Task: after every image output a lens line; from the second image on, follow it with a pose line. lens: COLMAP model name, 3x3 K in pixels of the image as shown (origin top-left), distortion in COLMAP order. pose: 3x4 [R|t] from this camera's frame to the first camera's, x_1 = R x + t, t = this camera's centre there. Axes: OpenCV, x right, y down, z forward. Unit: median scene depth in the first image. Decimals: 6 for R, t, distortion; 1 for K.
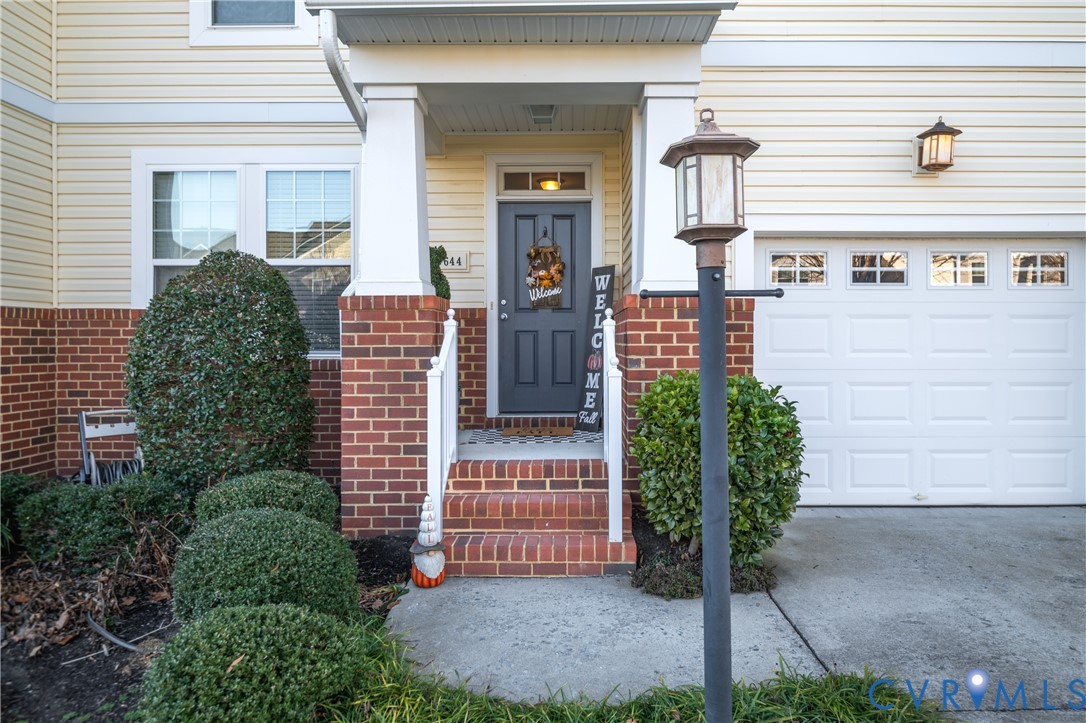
lens RADIAL K [[688.7, 0, 542.2], [0, 688.7, 357.6], [0, 0, 1]] dist [0.000382, 0.000090]
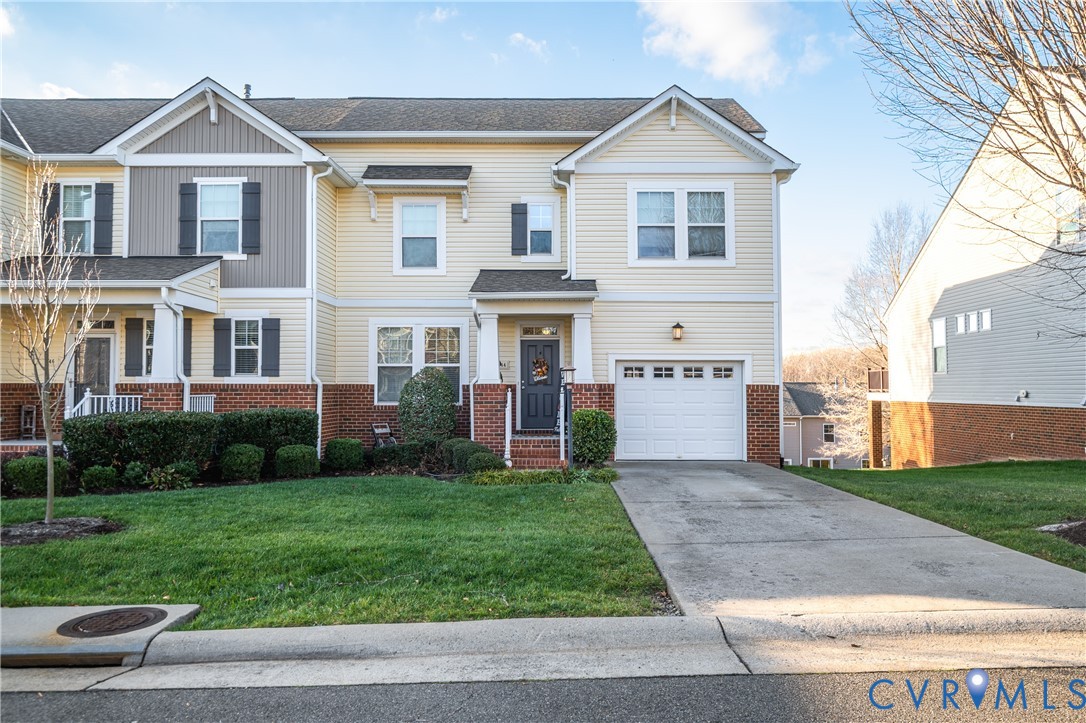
lens RADIAL K [[755.0, 0, 542.1], [0, 755.0, 364.9], [0, 0, 1]] dist [0.000558, 0.000044]
pose [[0.999898, 0.003362, 0.013846, -0.031737], [-0.002545, 0.998278, -0.058610, 0.017287], [-0.014019, 0.058569, 0.998185, -1.968796]]
